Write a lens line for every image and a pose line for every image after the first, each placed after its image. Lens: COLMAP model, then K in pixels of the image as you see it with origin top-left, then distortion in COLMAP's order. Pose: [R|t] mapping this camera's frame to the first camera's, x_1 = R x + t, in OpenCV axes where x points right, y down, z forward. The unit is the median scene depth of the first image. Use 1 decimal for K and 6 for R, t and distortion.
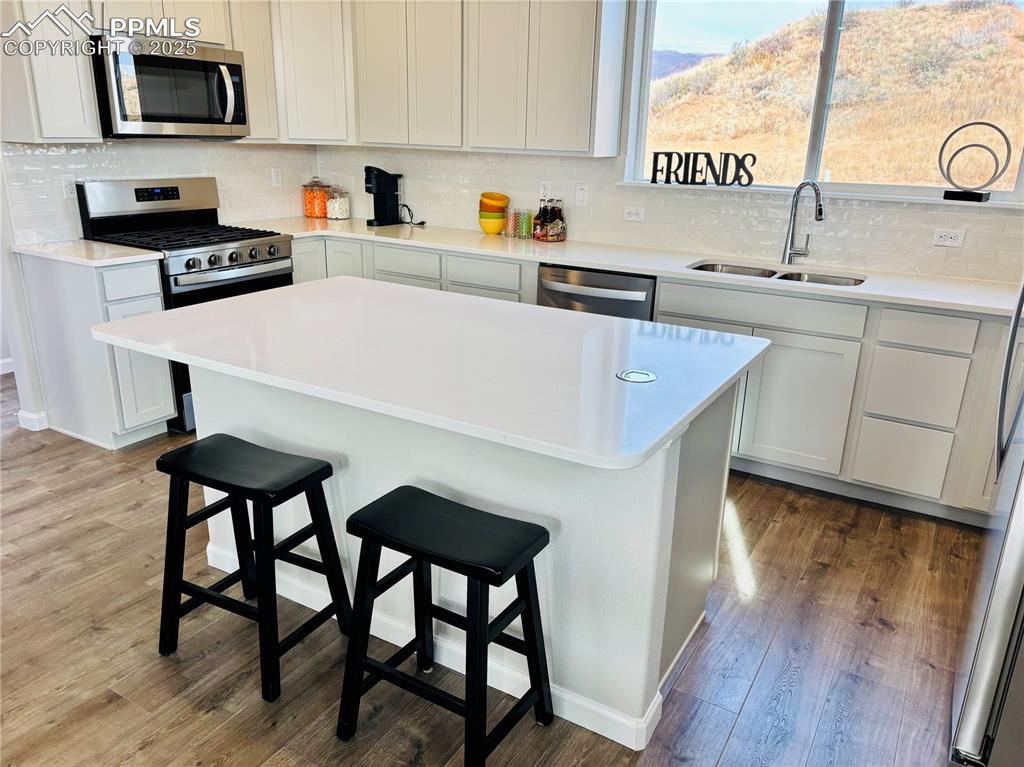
lens RADIAL K [[770.6, 0, 512.0], [0, 770.6, 383.5], [0, 0, 1]] dist [0.044607, -0.058048]
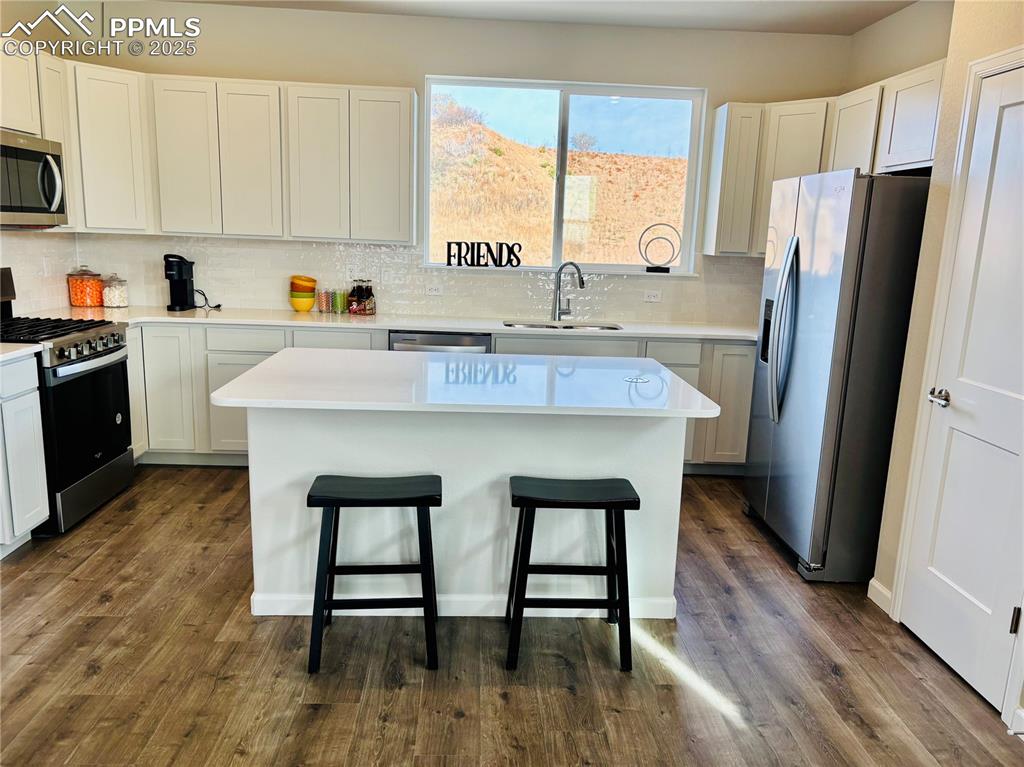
lens RADIAL K [[770.6, 0, 512.0], [0, 770.6, 383.5], [0, 0, 1]] dist [0.044607, -0.058048]
pose [[0.831313, -0.100174, 0.546703, -0.452941], [0.157035, 0.985880, -0.058140, 0.023997], [-0.533160, 0.134184, 0.835306, -0.095444]]
